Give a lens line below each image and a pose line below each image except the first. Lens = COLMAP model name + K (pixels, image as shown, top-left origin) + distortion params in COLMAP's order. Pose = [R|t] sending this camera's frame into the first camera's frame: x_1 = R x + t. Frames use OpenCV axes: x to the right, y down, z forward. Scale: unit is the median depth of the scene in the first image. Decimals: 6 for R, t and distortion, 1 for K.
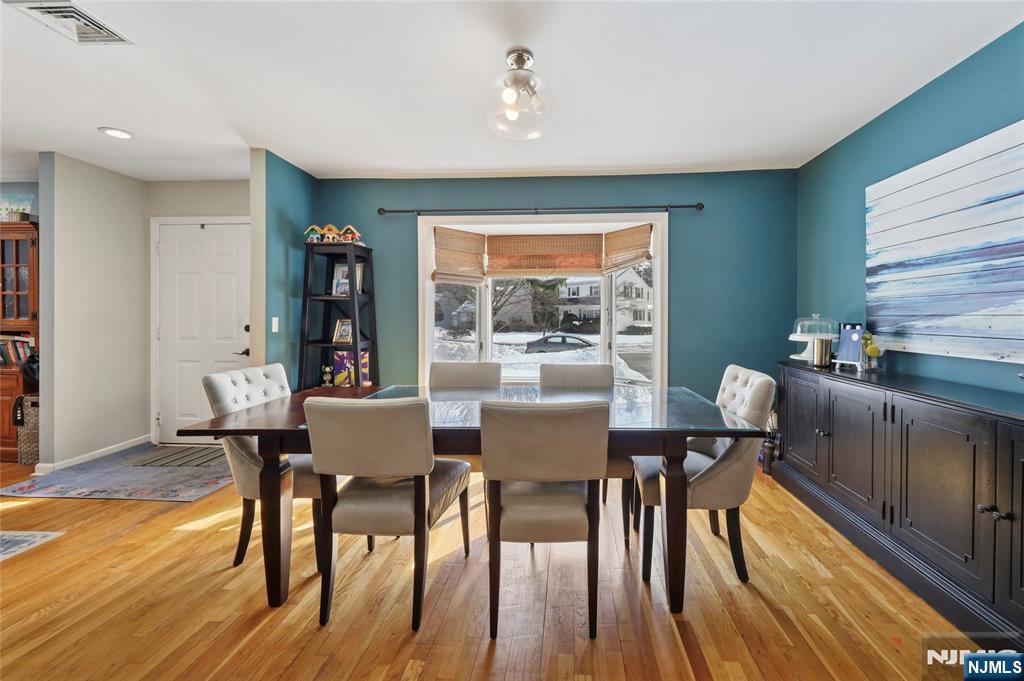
lens RADIAL K [[428.3, 0, 543.6], [0, 428.3, 318.6], [0, 0, 1]] dist [0.000213, -0.000006]
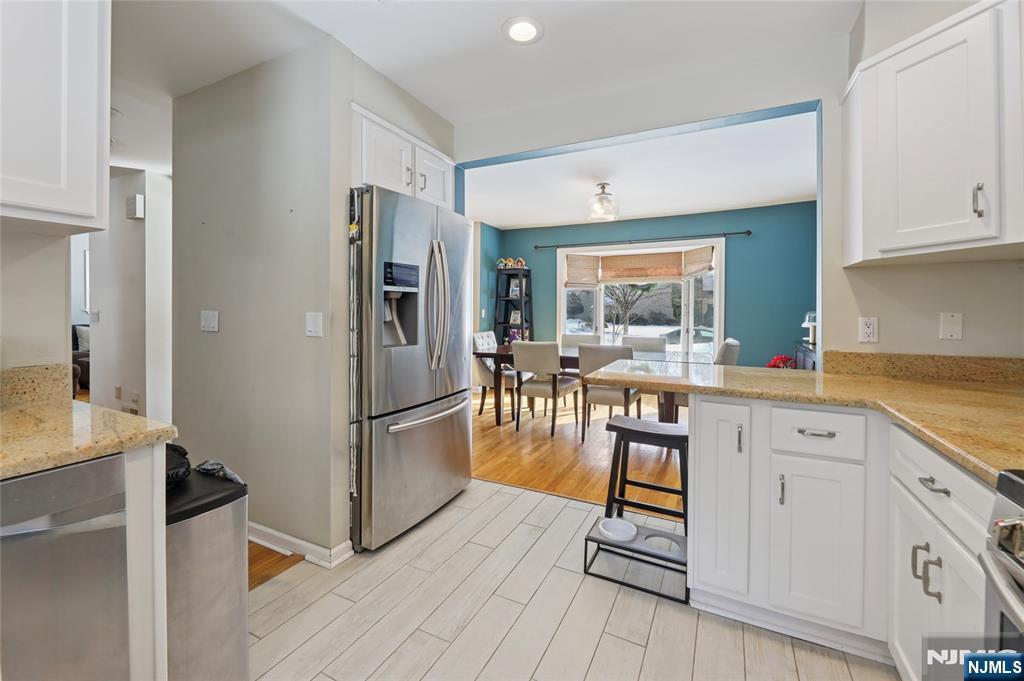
lens RADIAL K [[412.3, 0, 511.5], [0, 412.3, 323.6], [0, 0, 1]] dist [-0.001705, -0.000211]
pose [[0.920826, 0.018164, -0.389551, 0.179758], [-0.006691, 0.999504, 0.030788, 0.002416], [0.389917, -0.025744, 0.920490, -0.573471]]
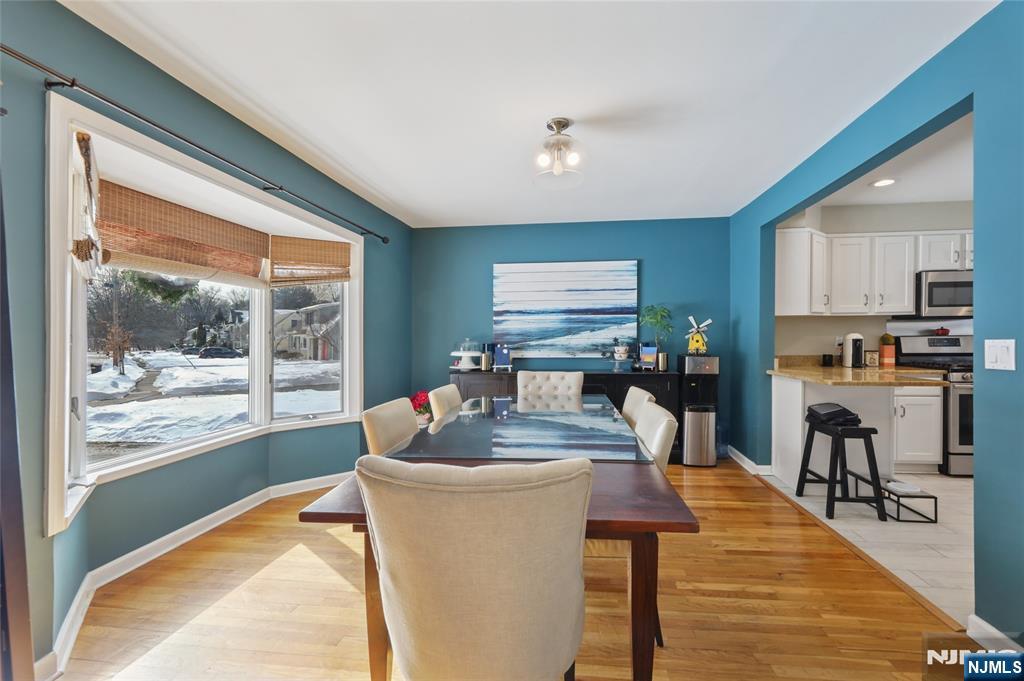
lens RADIAL K [[426.5, 0, 532.1], [0, 426.5, 337.3], [0, 0, 1]] dist [0.000534, -0.000053]
pose [[0.055601, 0.004088, 0.998445, -0.704457], [0.012638, 0.999909, -0.004798, -0.002907], [-0.998373, 0.012885, 0.055544, 0.569449]]
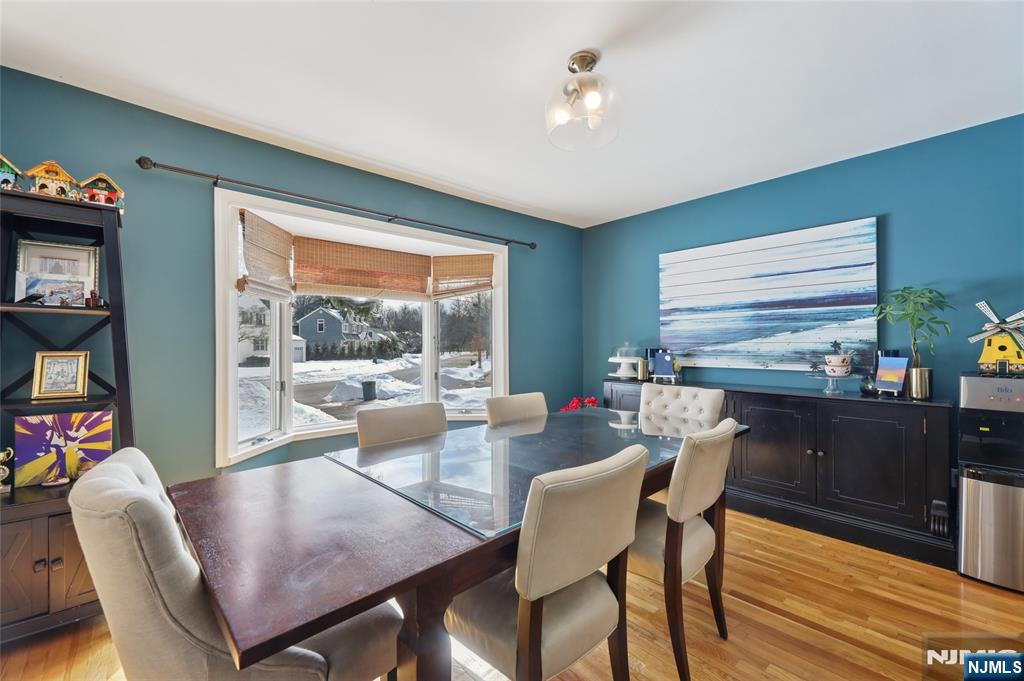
lens RADIAL K [[419.1, 0, 512.0], [0, 419.1, 340.5], [0, 0, 1]] dist [-0.003190, -0.000362]
pose [[0.704749, 0.004277, 0.709444, -0.449405], [0.008016, 0.999870, -0.013990, -0.000328], [-0.709411, 0.015547, 0.704623, 0.274560]]
